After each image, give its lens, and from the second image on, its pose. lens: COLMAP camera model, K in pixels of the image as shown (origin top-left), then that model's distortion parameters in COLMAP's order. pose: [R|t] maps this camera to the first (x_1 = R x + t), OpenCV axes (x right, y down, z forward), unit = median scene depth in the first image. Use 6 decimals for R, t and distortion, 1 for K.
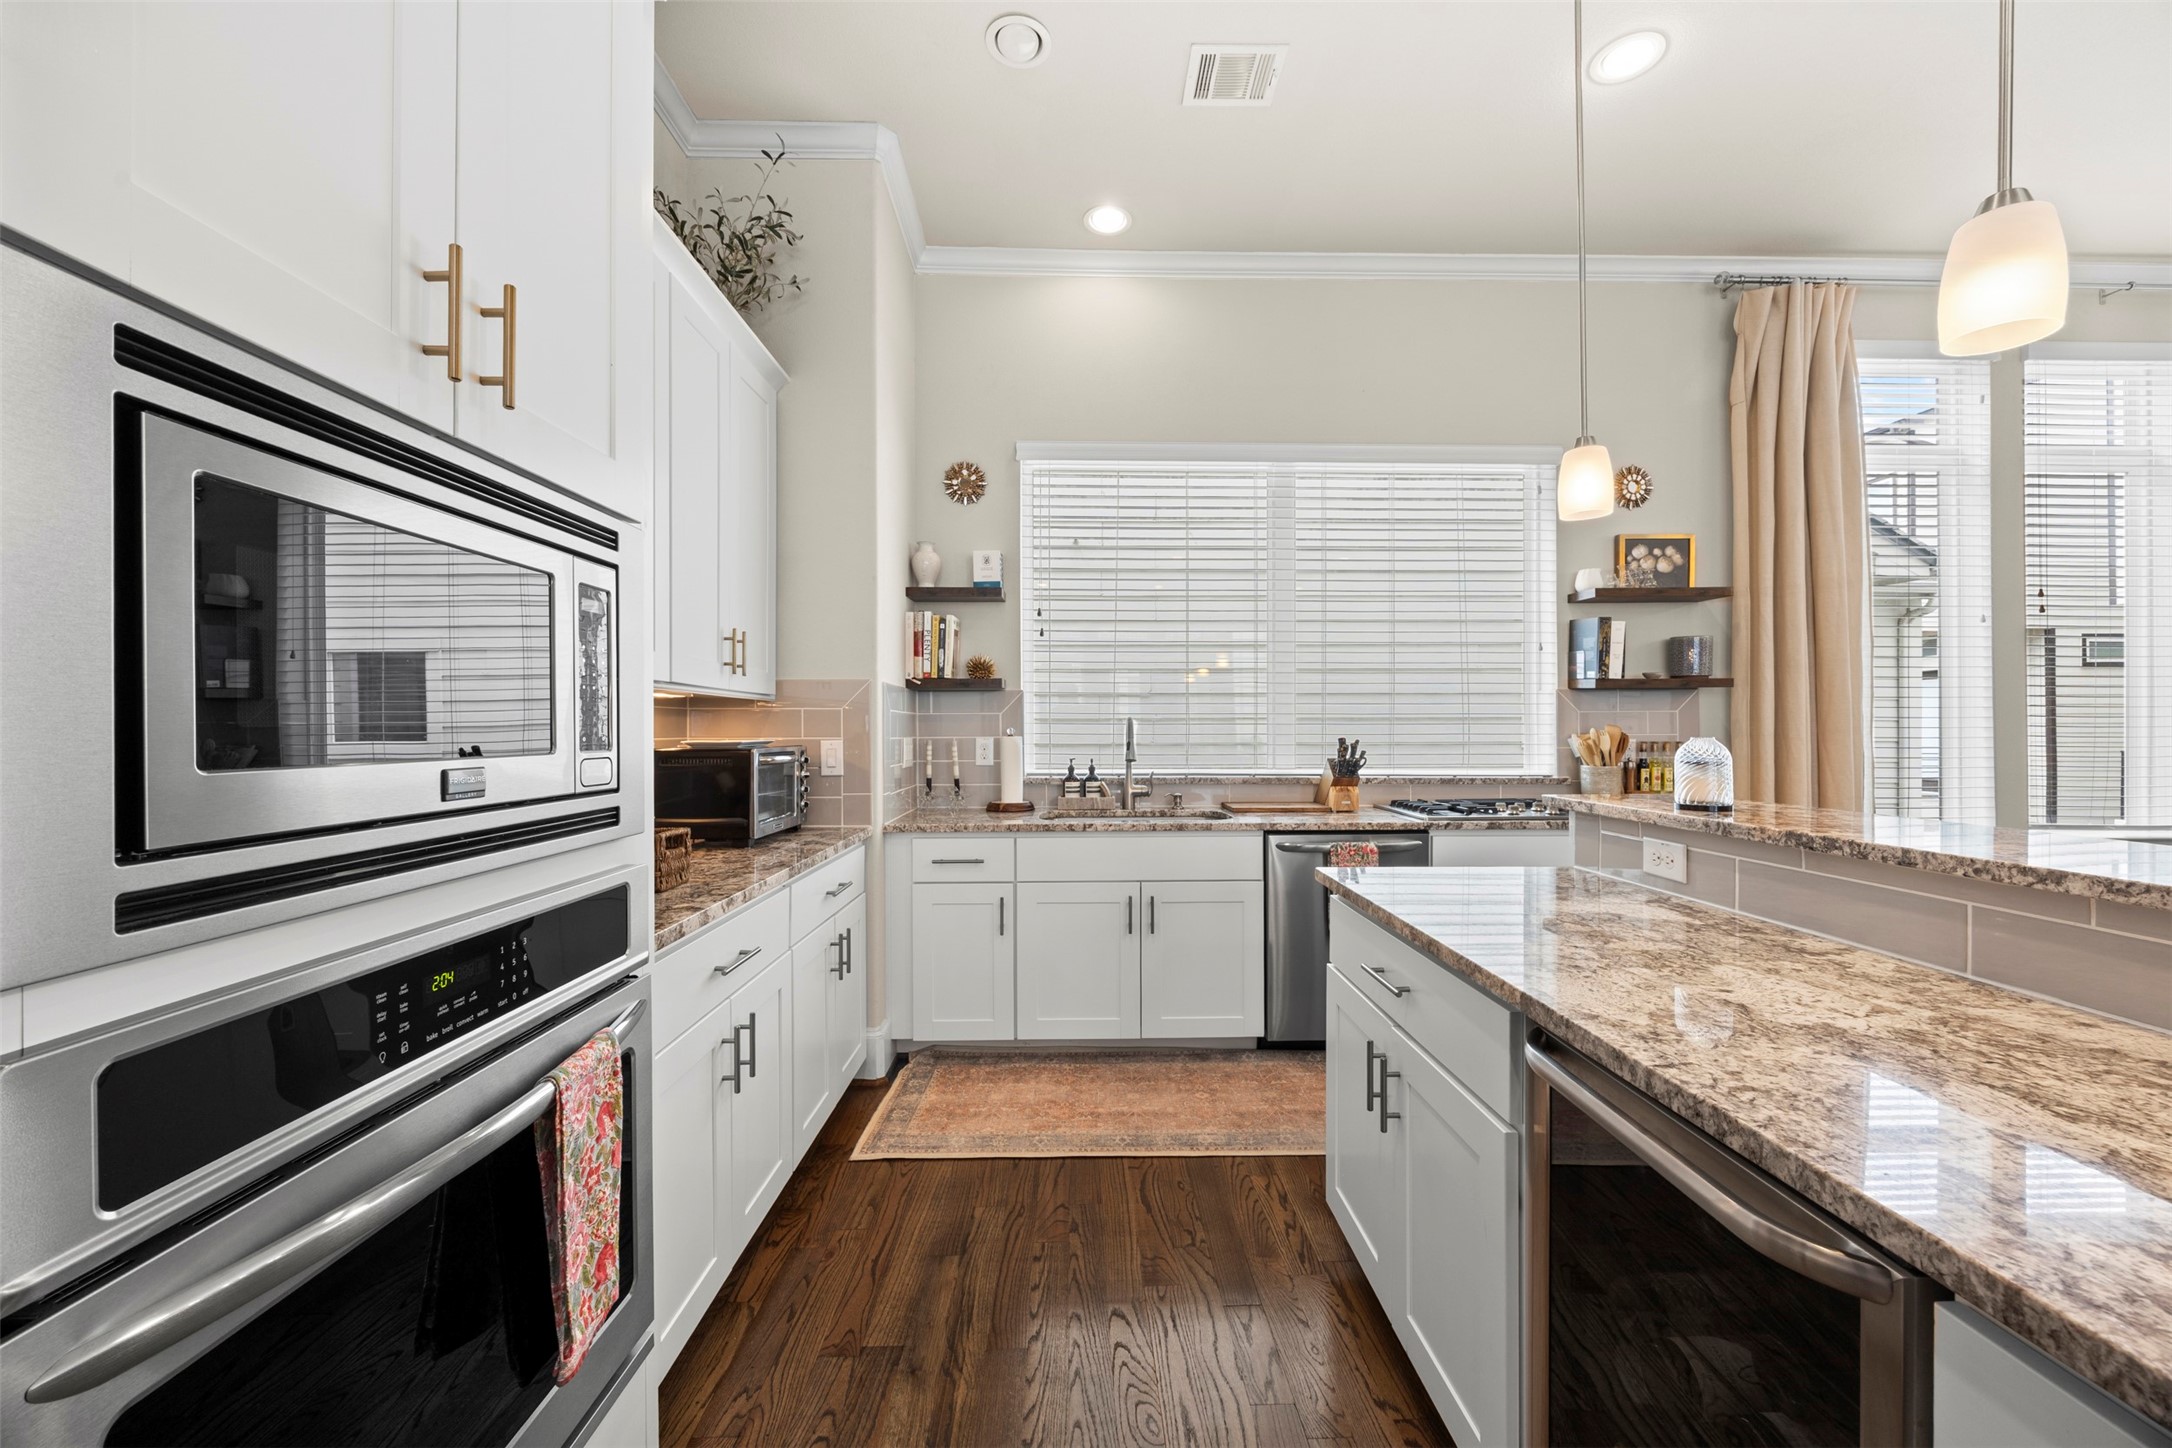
lens RADIAL K [[833.0, 0, 1093.3], [0, 833.0, 726.6], [0, 0, 1]] dist [-0.002354, 0.000379]
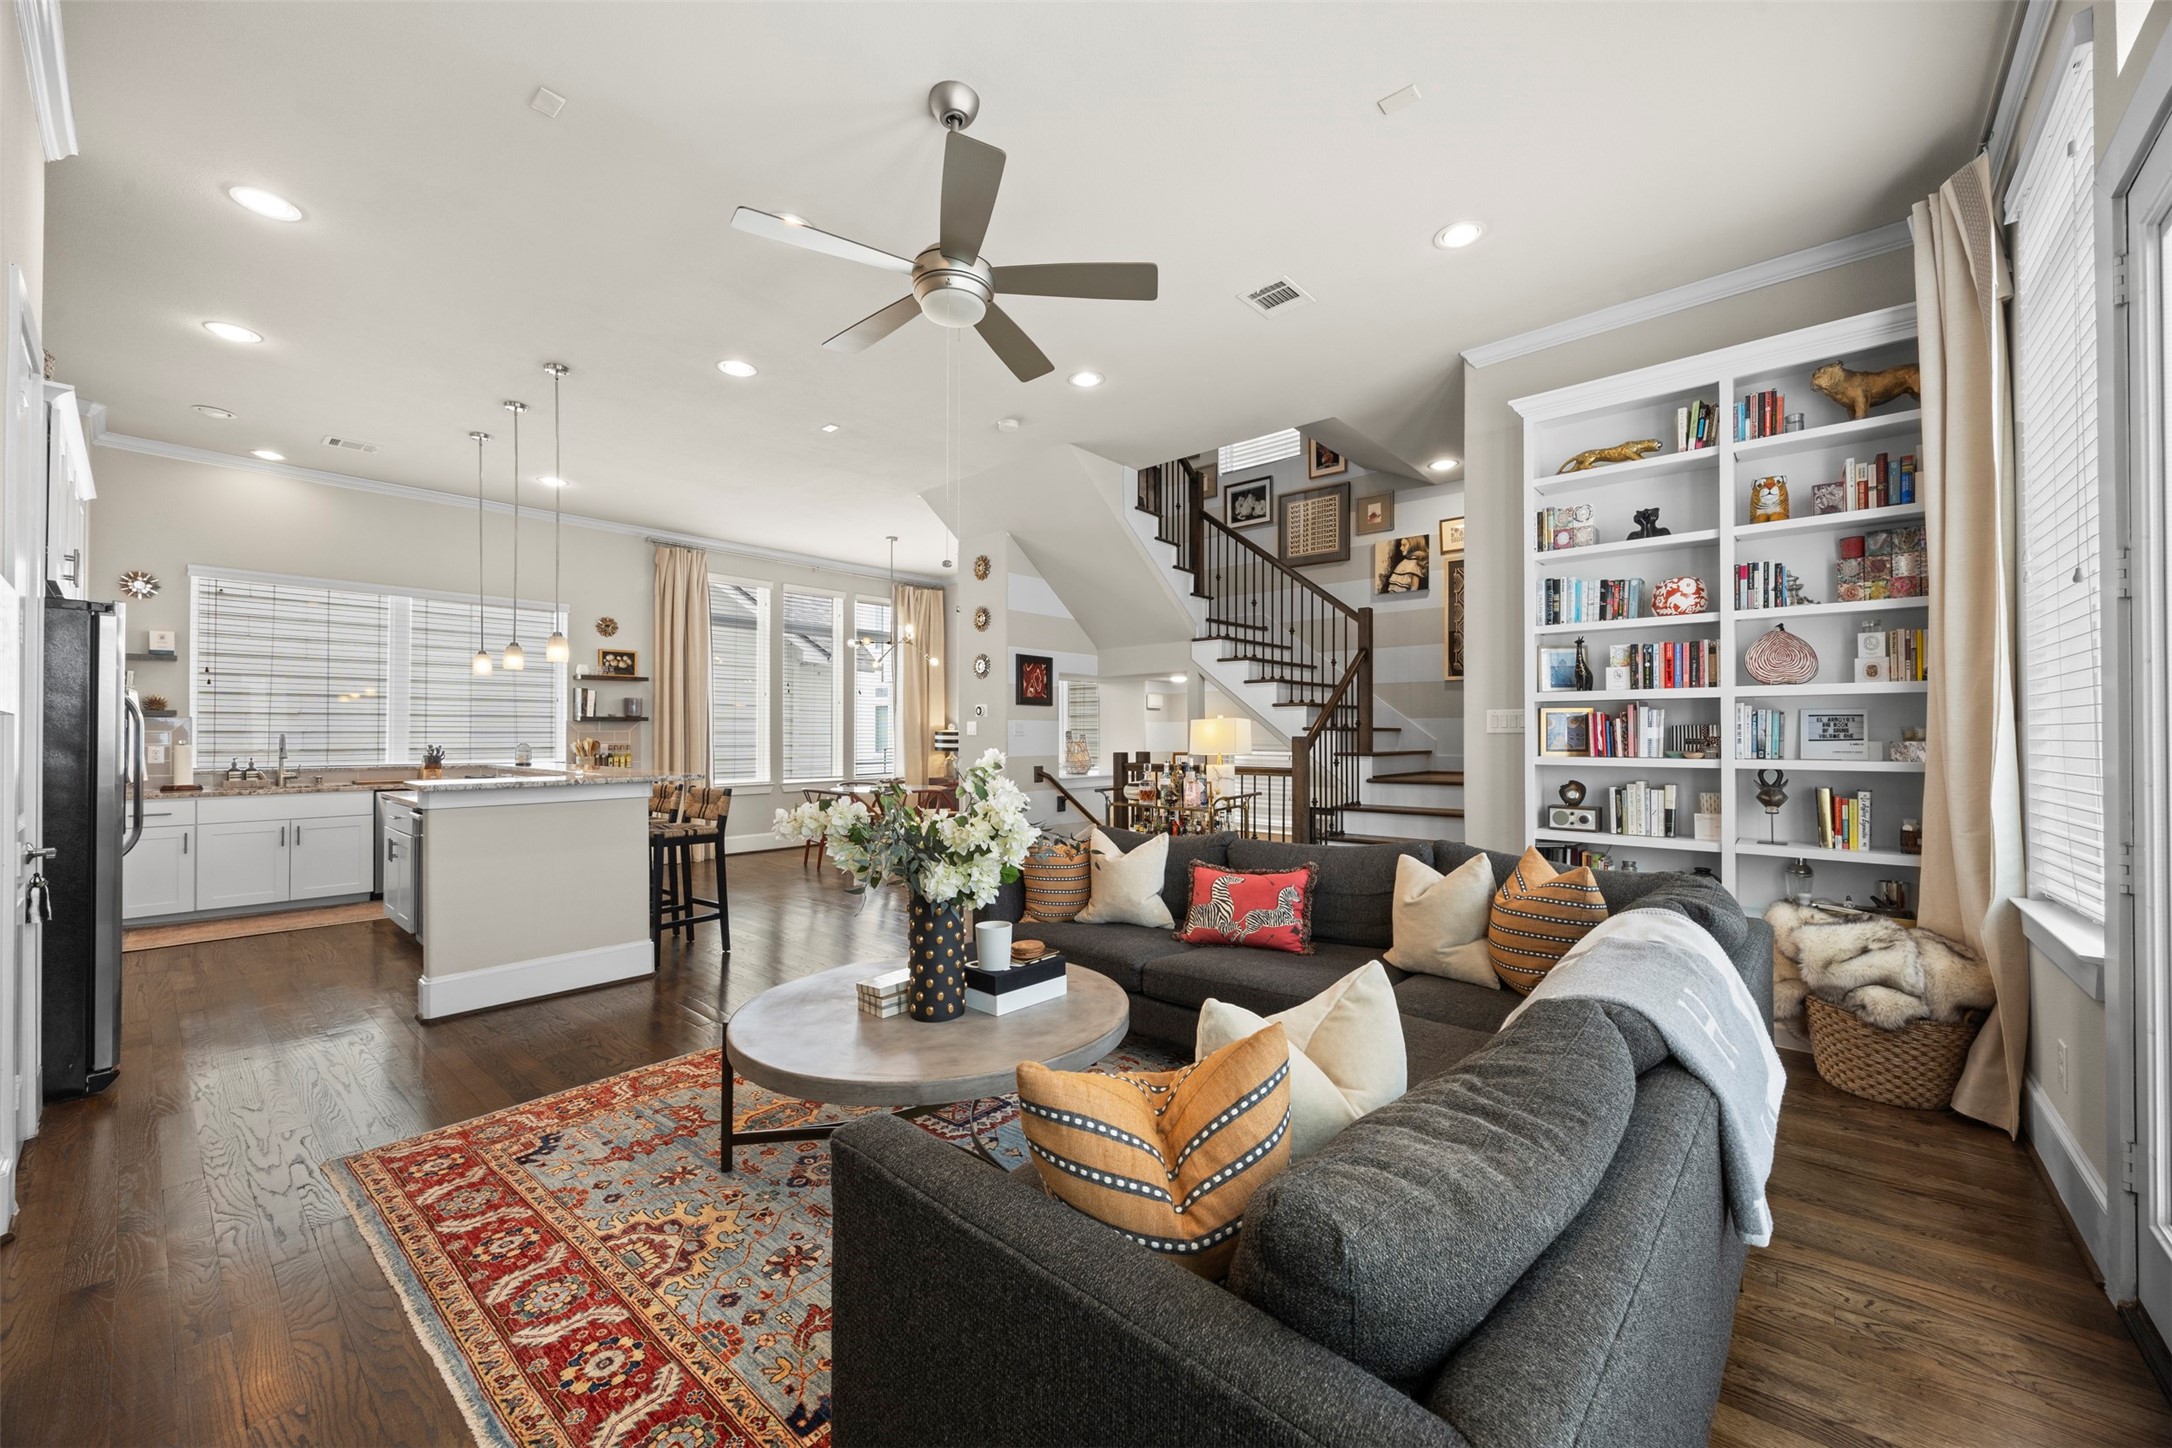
lens RADIAL K [[856.3, 0, 1096.3], [0, 856.3, 731.0], [0, 0, 1]] dist [0.000227, 0.000329]
pose [[0.684432, 0.006352, 0.729049, -0.096983], [-0.000715, 0.999967, -0.008042, -0.003192], [-0.729076, 0.004982, 0.684414, -1.462849]]
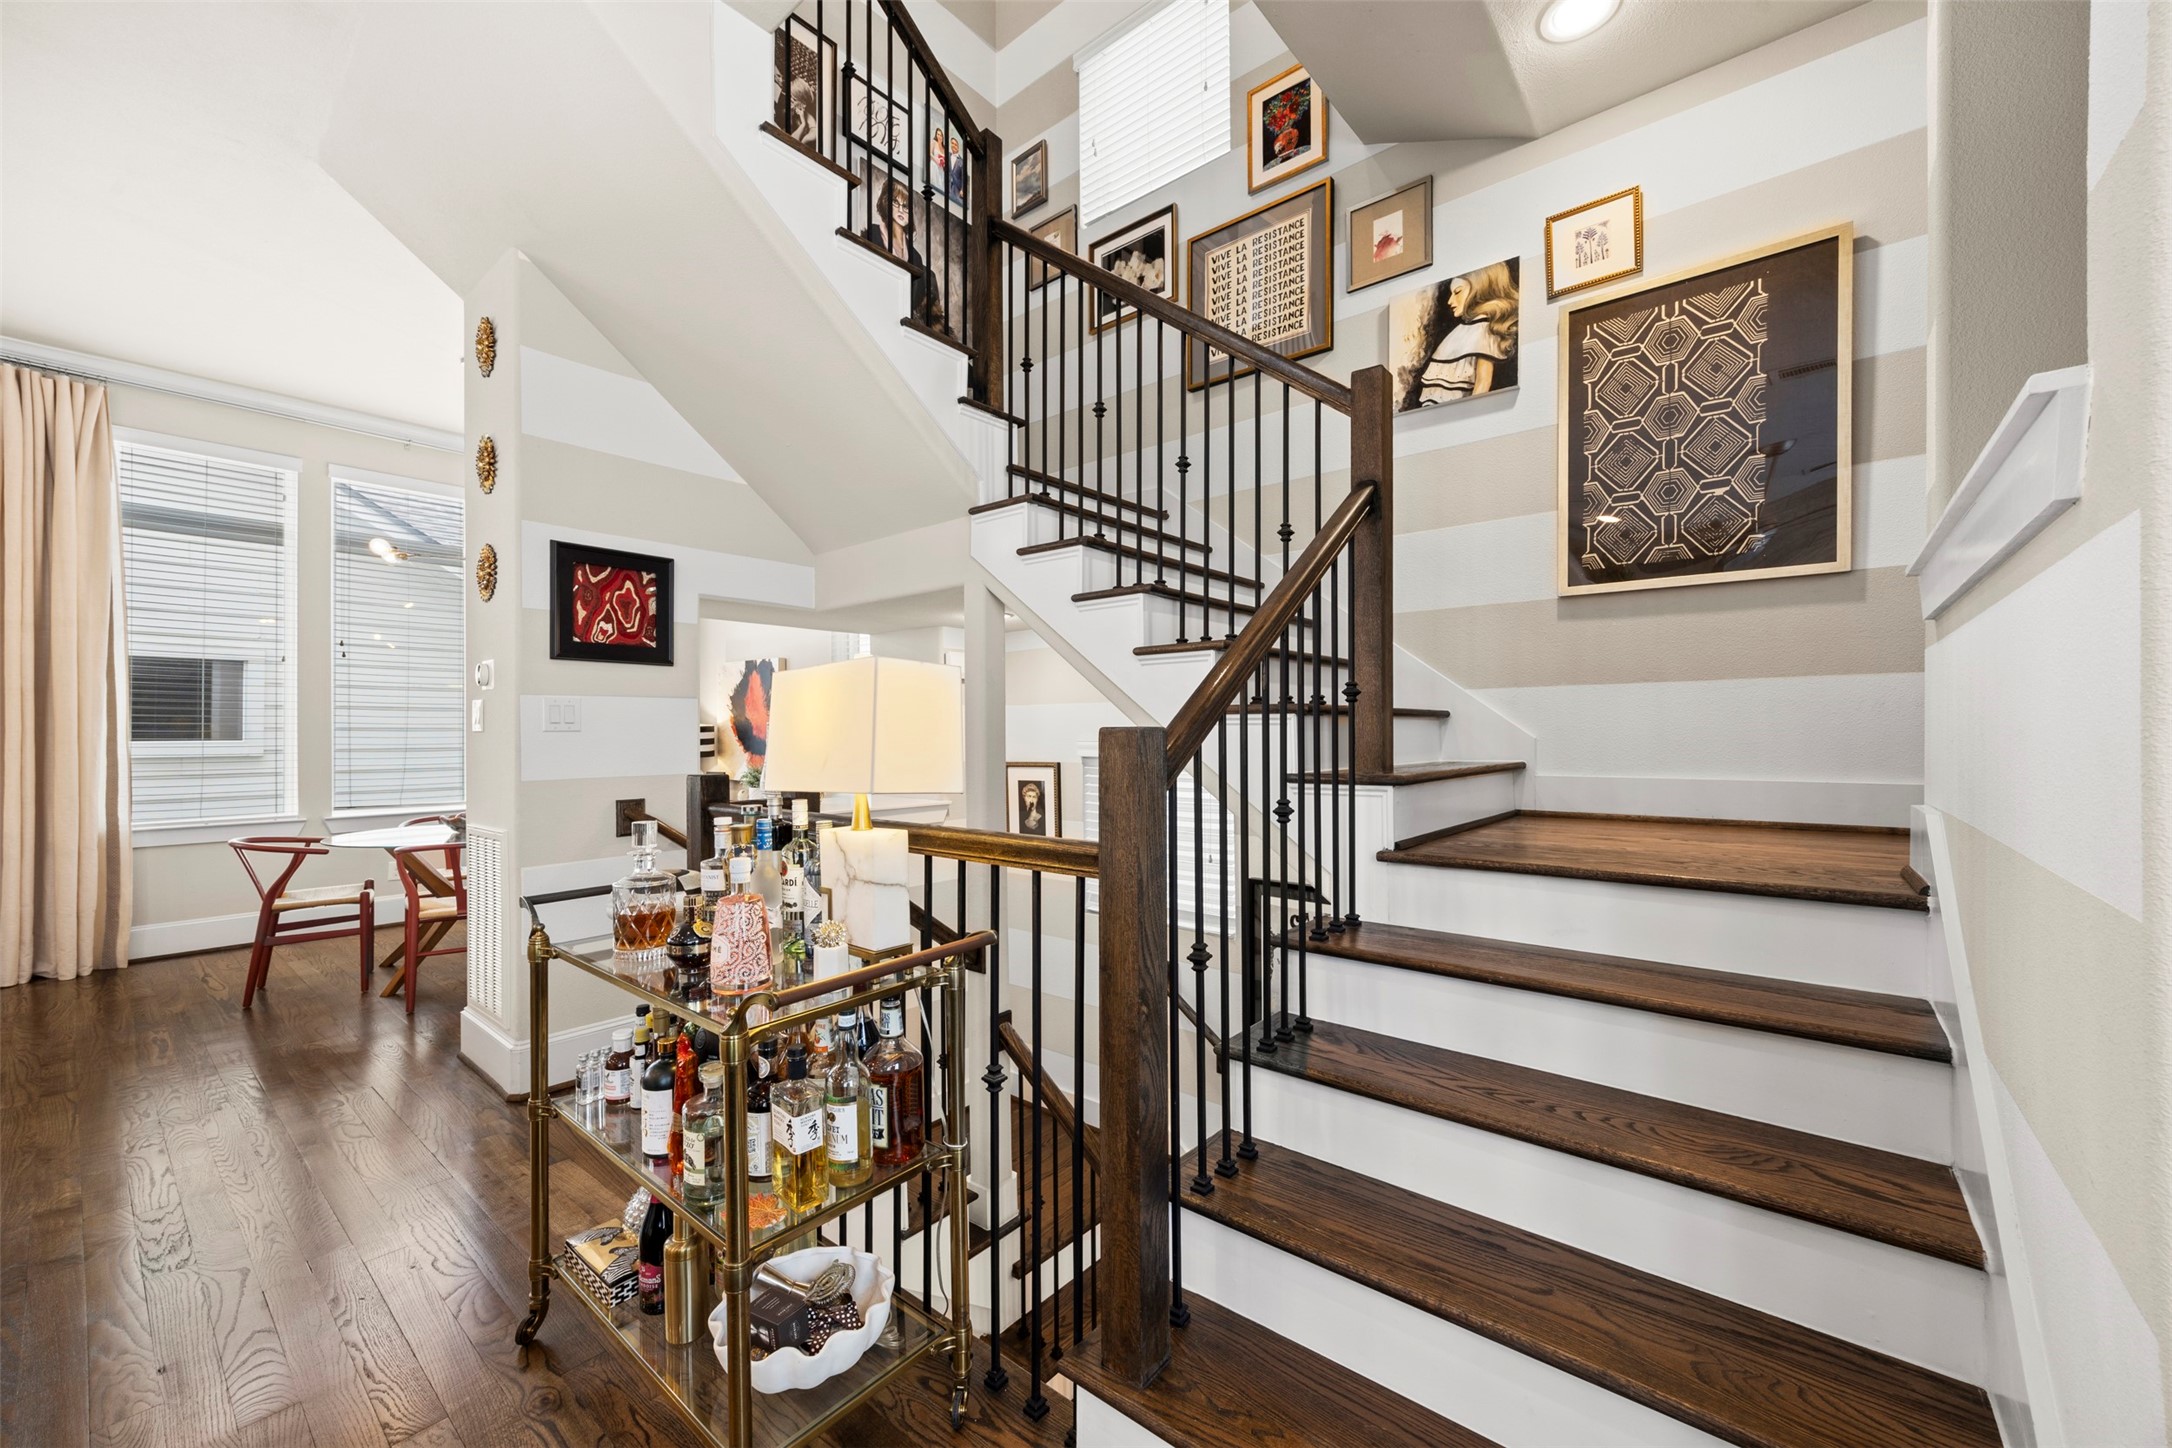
lens RADIAL K [[901.7, 0, 1057.0], [0, 901.7, 738.8], [0, 0, 1]] dist [-0.000227, 0.000036]
pose [[0.698233, -0.000397, 0.715871, 0.864513], [0.001177, 0.999999, -0.000593, 0.000352], [-0.715870, 0.001257, 0.698232, -0.990191]]
